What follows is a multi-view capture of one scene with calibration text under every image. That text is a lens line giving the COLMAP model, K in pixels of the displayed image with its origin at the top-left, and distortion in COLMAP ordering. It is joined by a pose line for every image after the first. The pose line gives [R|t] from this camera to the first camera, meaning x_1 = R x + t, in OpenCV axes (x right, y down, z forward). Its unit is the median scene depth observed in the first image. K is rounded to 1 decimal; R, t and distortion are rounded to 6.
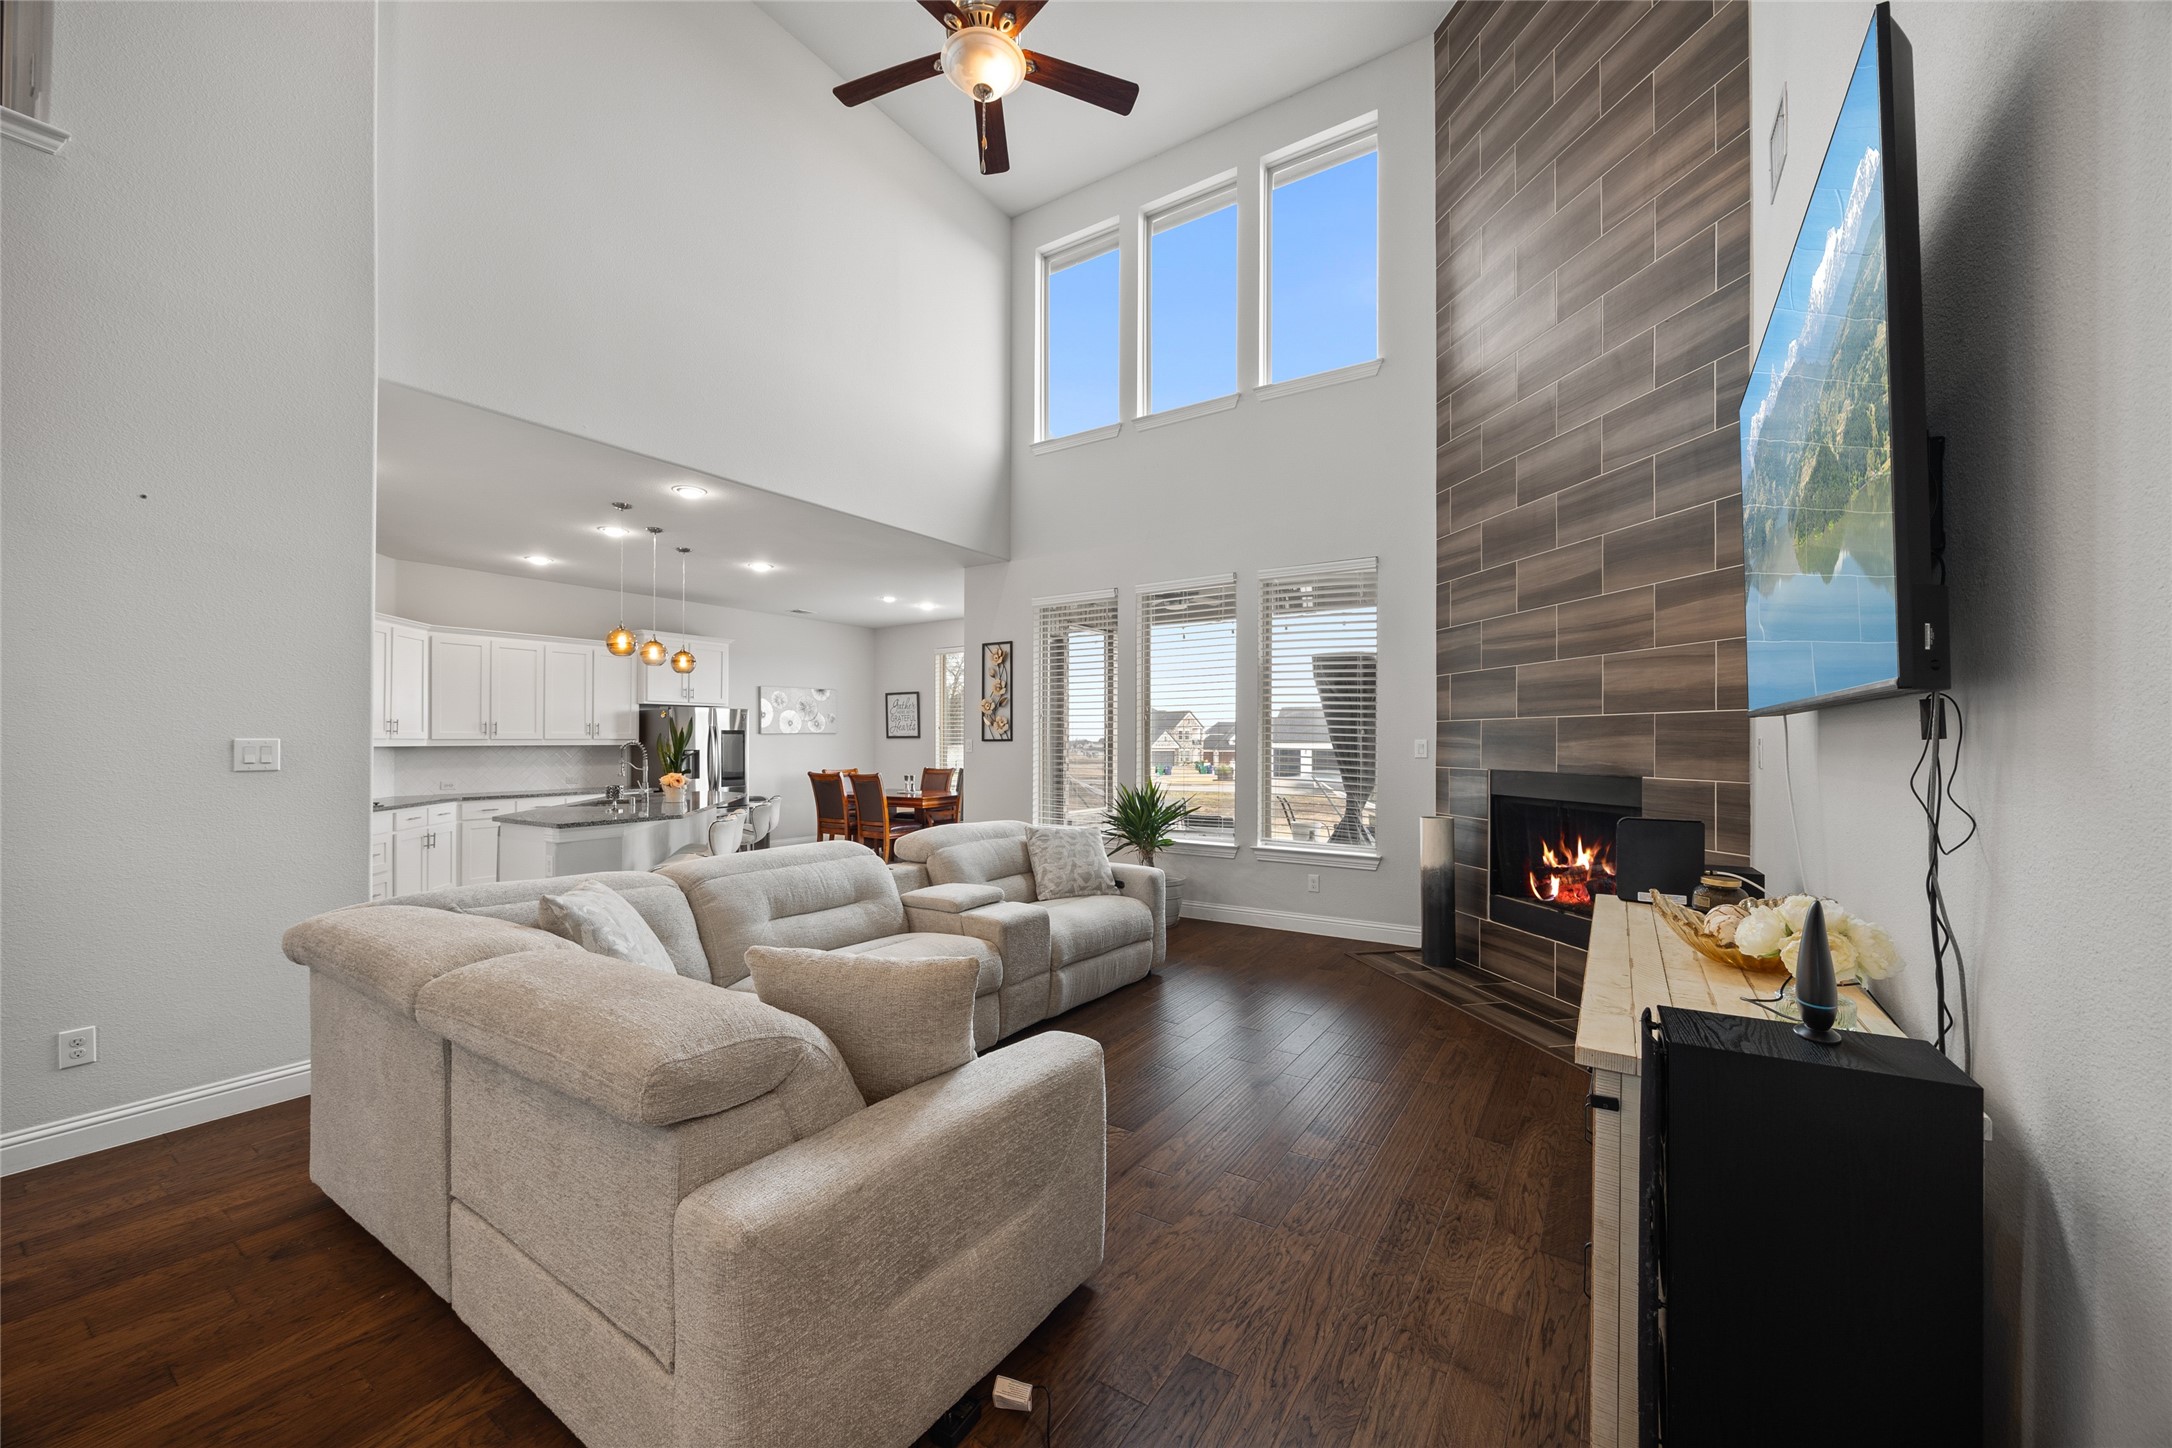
lens RADIAL K [[834.7, 0, 1096.1], [0, 834.7, 736.2], [0, 0, 1]] dist [-0.003209, 0.000681]
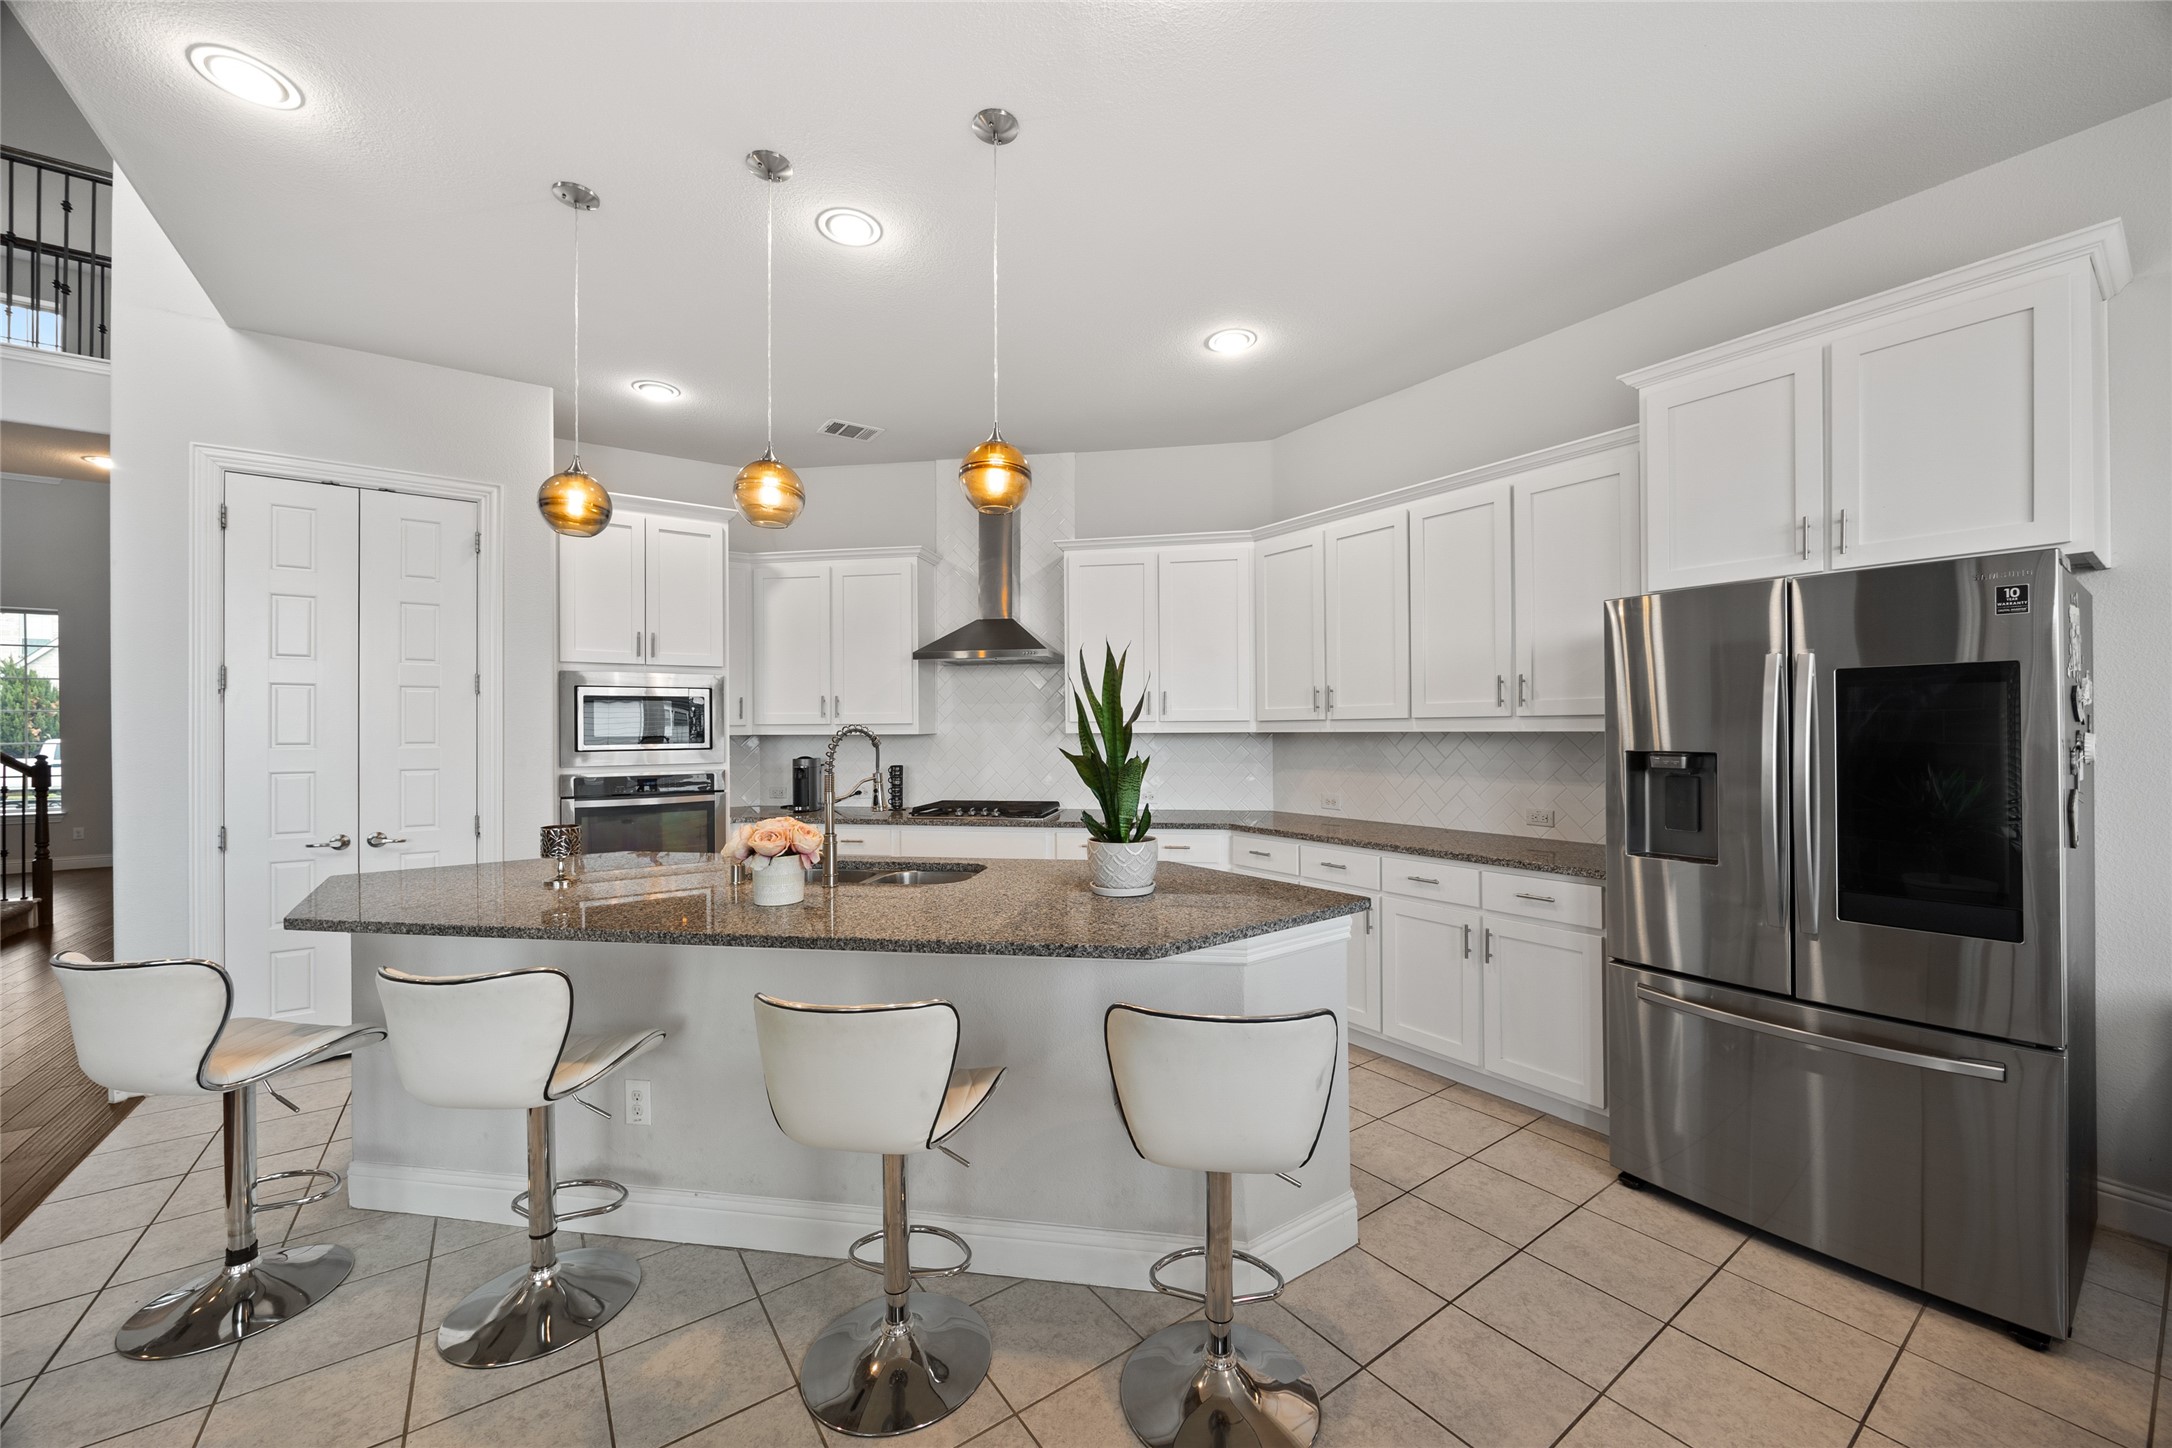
lens RADIAL K [[834.7, 0, 1092.7], [0, 834.7, 714.1], [0, 0, 1]] dist [-0.003209, 0.000681]
pose [[-0.365172, -0.011645, -0.930867, -0.153898], [0.013362, 0.999753, -0.017749, 0.005949], [0.930844, -0.018920, -0.364926, 0.843276]]
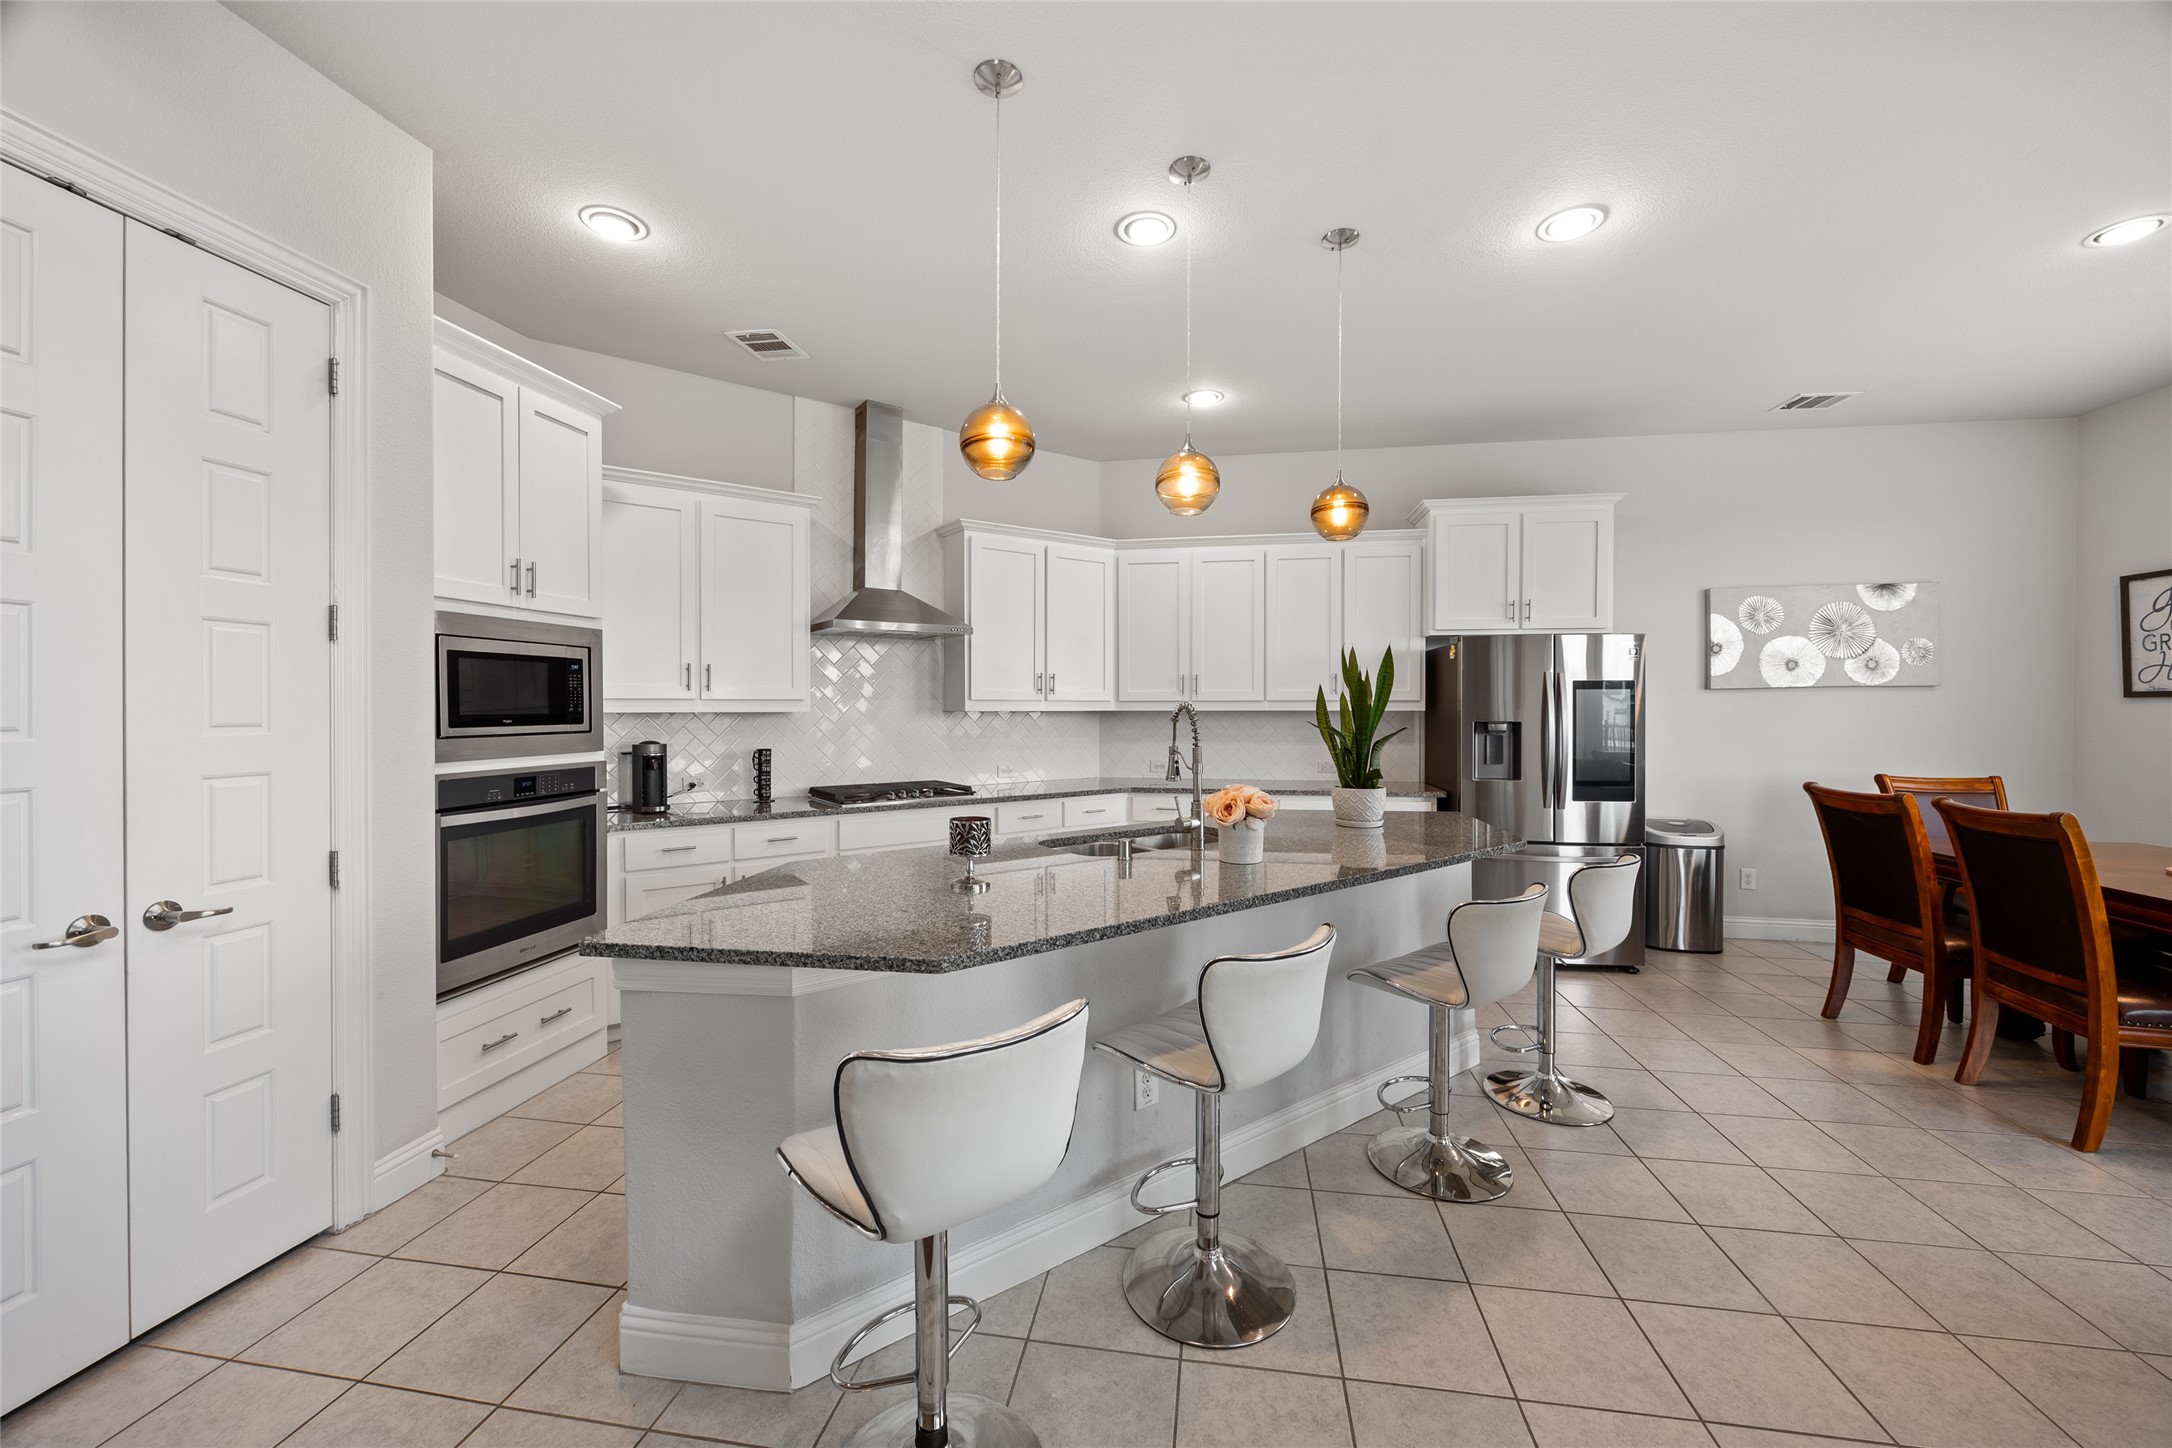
lens RADIAL K [[834.7, 0, 1077.7], [0, 834.7, 711.7], [0, 0, 1]] dist [-0.003209, 0.000681]
pose [[0.405427, 0.008597, -0.914087, -0.123817], [0.004856, 0.999921, 0.011558, 0.003200], [0.914115, -0.009125, 0.405353, 0.518504]]
